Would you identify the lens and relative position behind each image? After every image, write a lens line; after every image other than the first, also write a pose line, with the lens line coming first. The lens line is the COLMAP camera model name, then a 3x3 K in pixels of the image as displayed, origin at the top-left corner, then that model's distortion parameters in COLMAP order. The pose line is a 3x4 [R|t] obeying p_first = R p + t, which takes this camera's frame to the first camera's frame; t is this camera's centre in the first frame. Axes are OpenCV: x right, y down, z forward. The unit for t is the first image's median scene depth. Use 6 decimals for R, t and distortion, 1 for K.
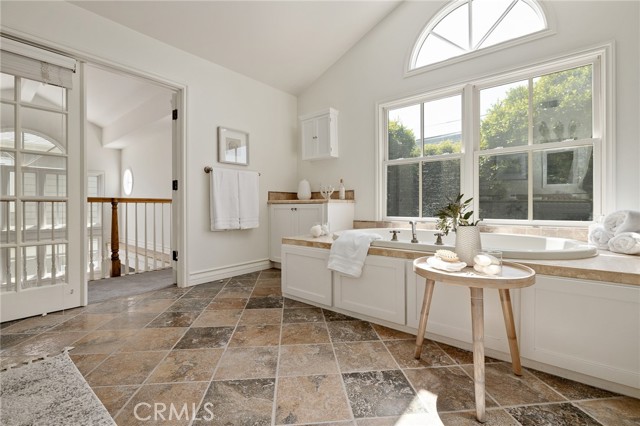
lens RADIAL K [[284.5, 0, 317.7], [0, 284.5, 207.8], [0, 0, 1]] dist [-0.001615, -0.000312]
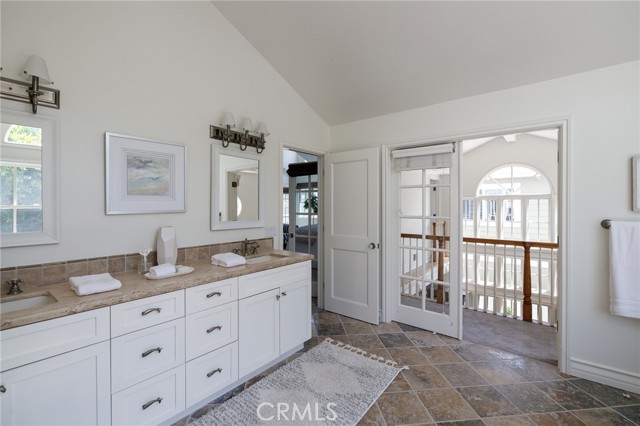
lens RADIAL K [[284.5, 0, 317.7], [0, 284.5, 207.8], [0, 0, 1]] dist [-0.001615, -0.000312]
pose [[0.006339, 0.008682, -0.999942, 0.433746], [-0.000583, 0.999962, 0.008678, -0.255731], [0.999980, 0.000528, 0.006344, 0.413807]]
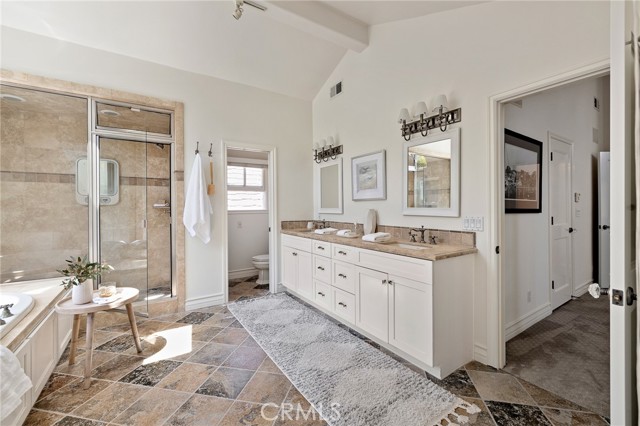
lens RADIAL K [[271.1, 0, 321.1], [0, 271.1, 205.0], [0, 0, 1]] dist [0.001714, 0.000241]
pose [[-0.956675, 0.008142, 0.291044, -0.736173], [0.008821, 0.999961, 0.001019, -0.205686], [-0.291024, 0.003542, -0.956709, 1.353148]]
